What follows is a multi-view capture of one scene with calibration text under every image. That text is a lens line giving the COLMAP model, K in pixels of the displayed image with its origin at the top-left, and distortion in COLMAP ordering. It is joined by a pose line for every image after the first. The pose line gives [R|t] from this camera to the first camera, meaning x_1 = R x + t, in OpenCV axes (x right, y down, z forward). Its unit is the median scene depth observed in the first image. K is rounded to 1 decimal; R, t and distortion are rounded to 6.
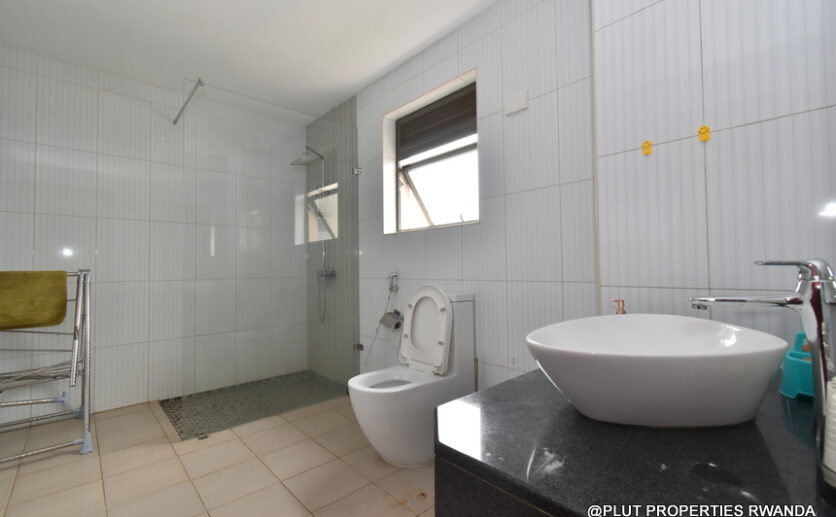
lens RADIAL K [[369.8, 0, 418.0], [0, 369.8, 258.5], [0, 0, 1]] dist [0.001939, 0.000091]
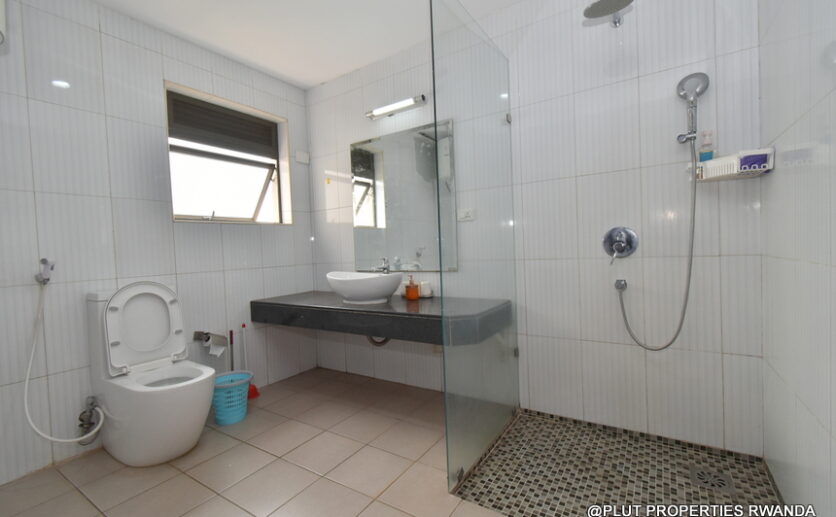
lens RADIAL K [[369.8, 0, 418.0], [0, 369.8, 258.5], [0, 0, 1]] dist [0.001939, 0.000091]
pose [[-0.249794, -0.009139, 0.968256, -1.155068], [0.014203, 0.999813, 0.013101, 0.034752], [-0.968195, 0.017024, -0.249617, 0.672069]]
